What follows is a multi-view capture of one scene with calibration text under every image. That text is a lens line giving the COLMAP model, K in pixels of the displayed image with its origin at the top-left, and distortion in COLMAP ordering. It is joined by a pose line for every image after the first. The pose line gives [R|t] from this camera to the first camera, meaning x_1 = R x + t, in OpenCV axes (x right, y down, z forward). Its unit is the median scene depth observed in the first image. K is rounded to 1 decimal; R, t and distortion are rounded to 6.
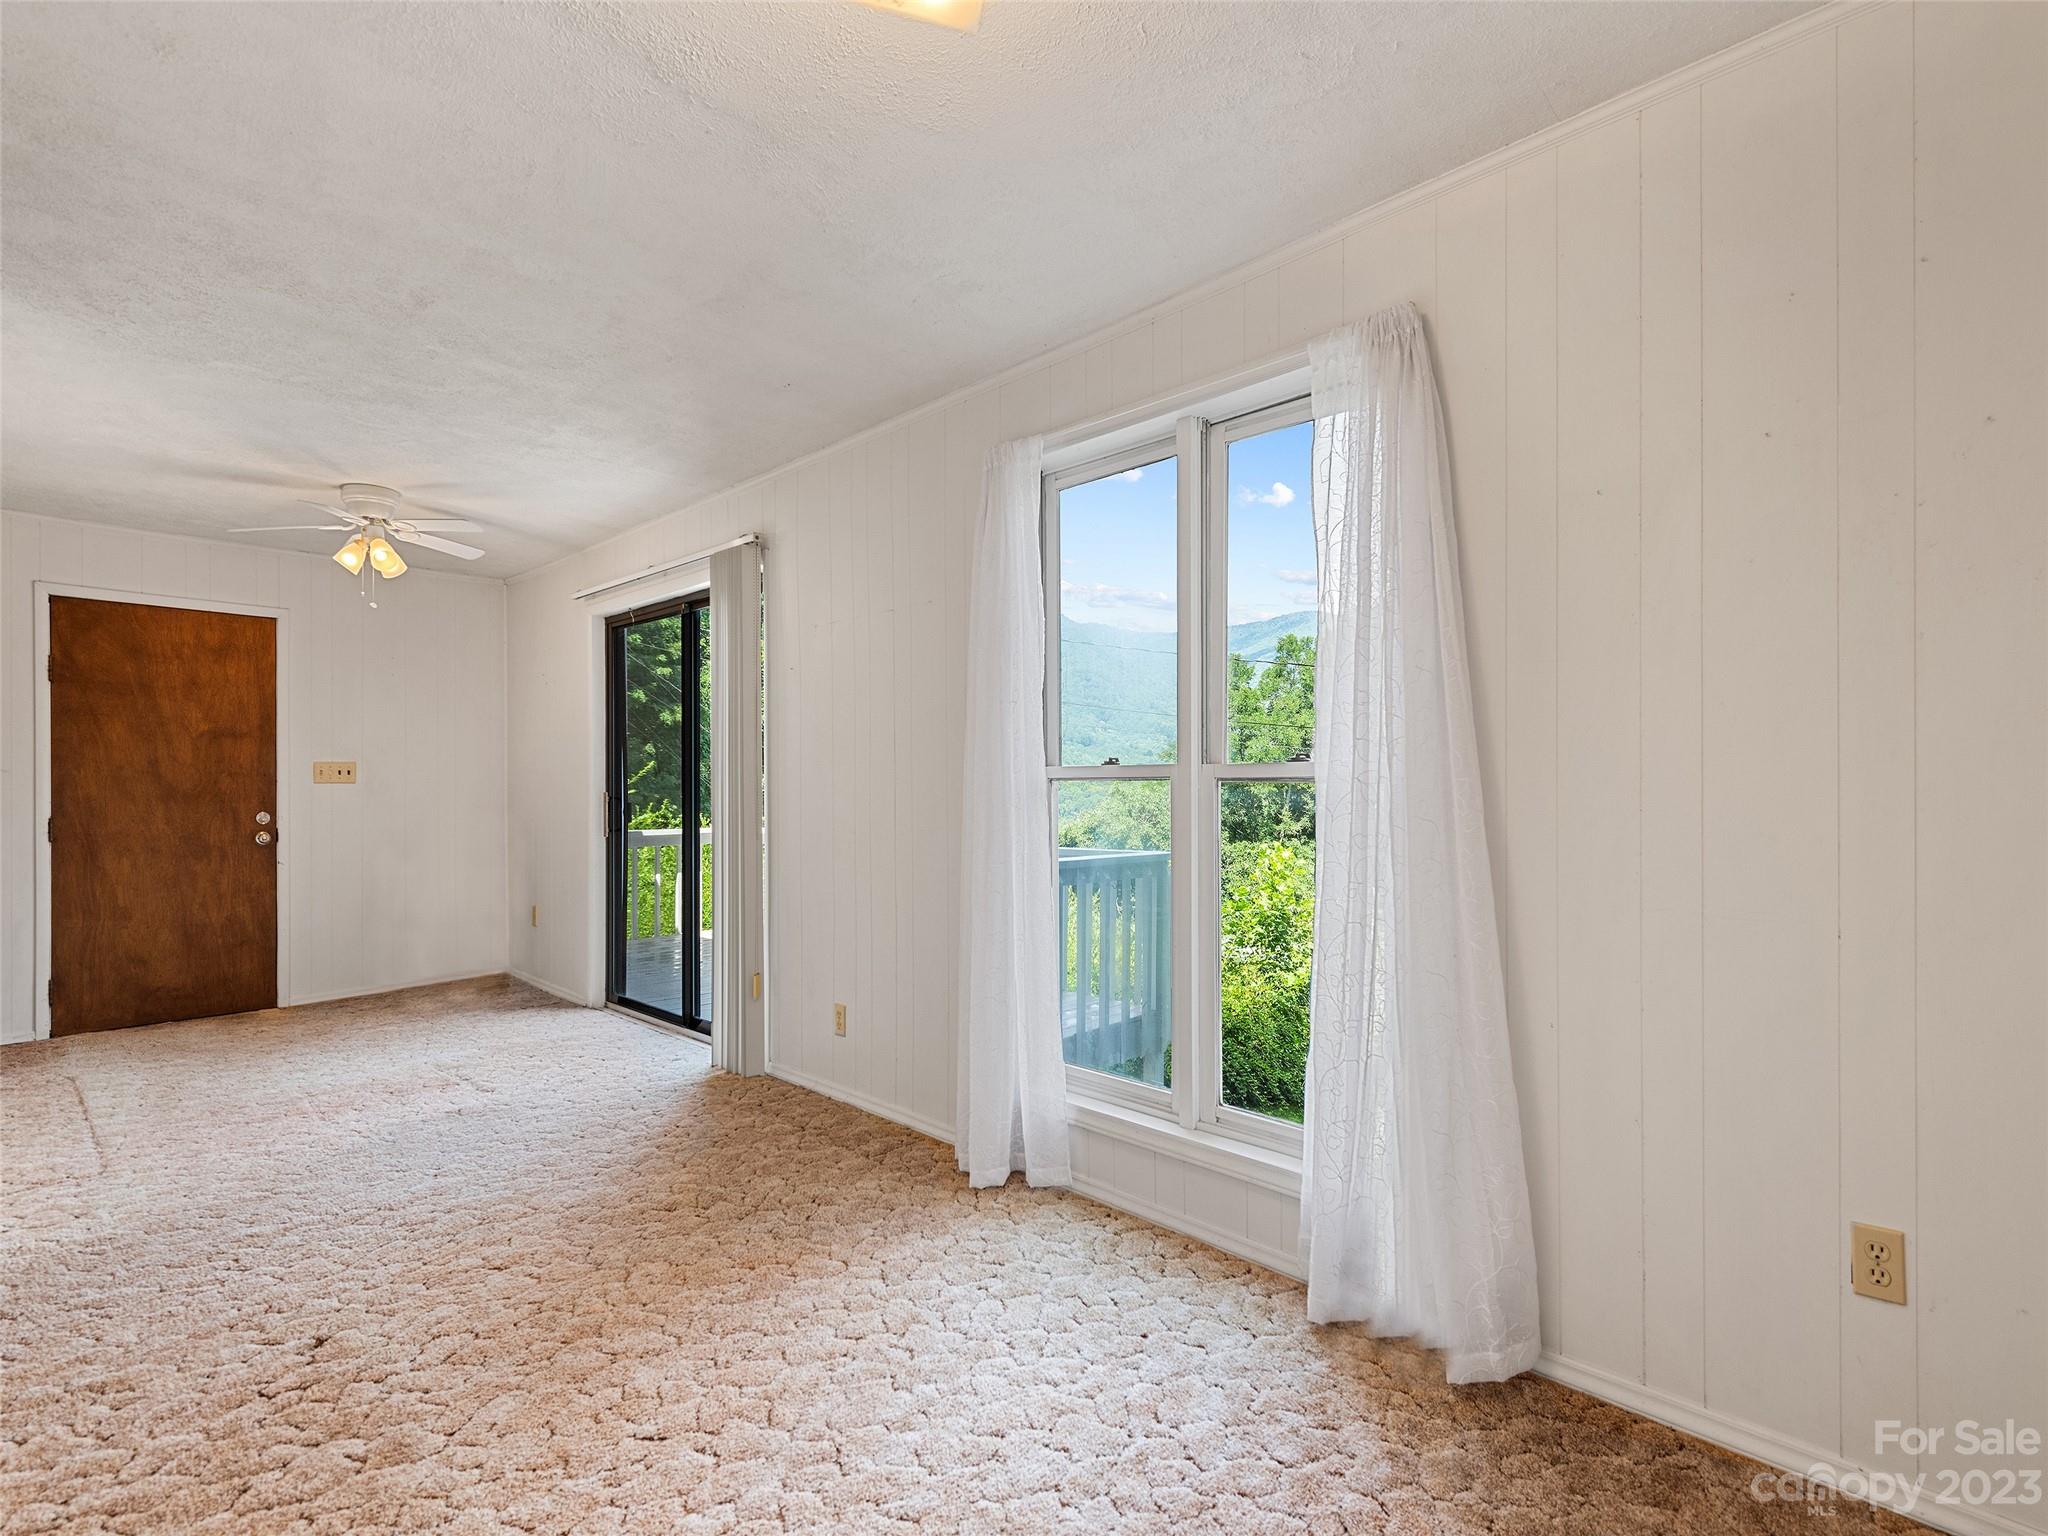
lens RADIAL K [[958.9, 0, 1027.6], [0, 958.9, 783.5], [0, 0, 1]] dist [0.003451, -0.000187]
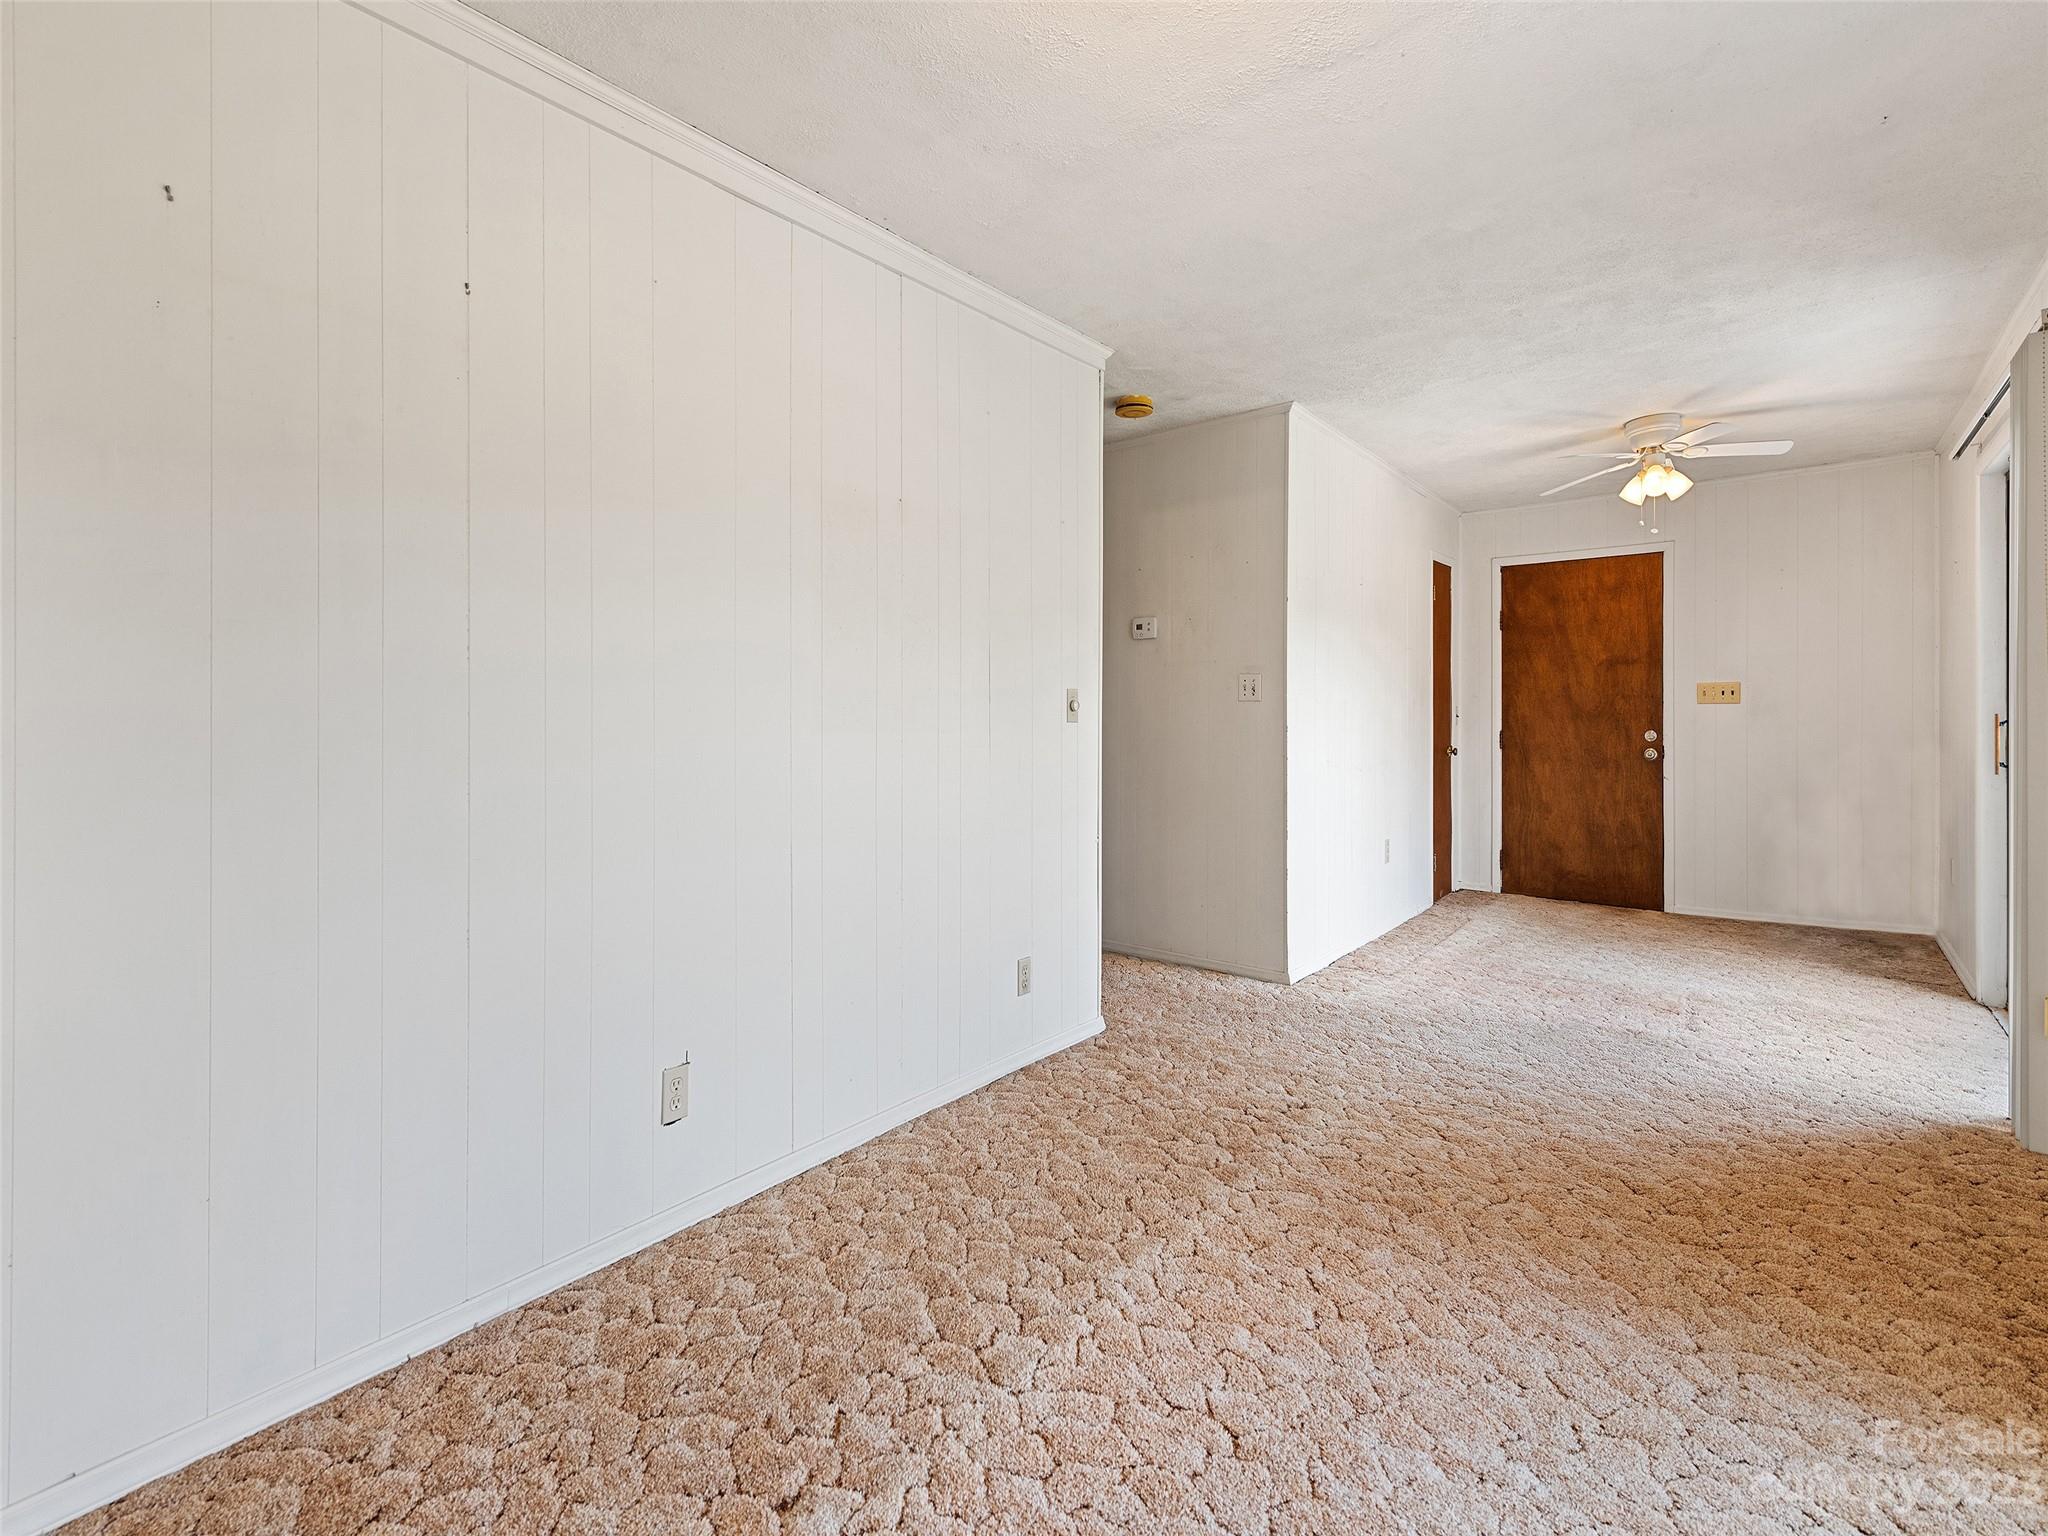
lens RADIAL K [[975.2, 0, 1030.3], [0, 975.2, 705.5], [0, 0, 1]] dist [0.016330, -0.001888]
pose [[0.036981, -0.005364, -0.999302, 0.324763], [0.006252, 0.999967, -0.005136, 0.002760], [0.999296, -0.006058, 0.037013, 0.271353]]
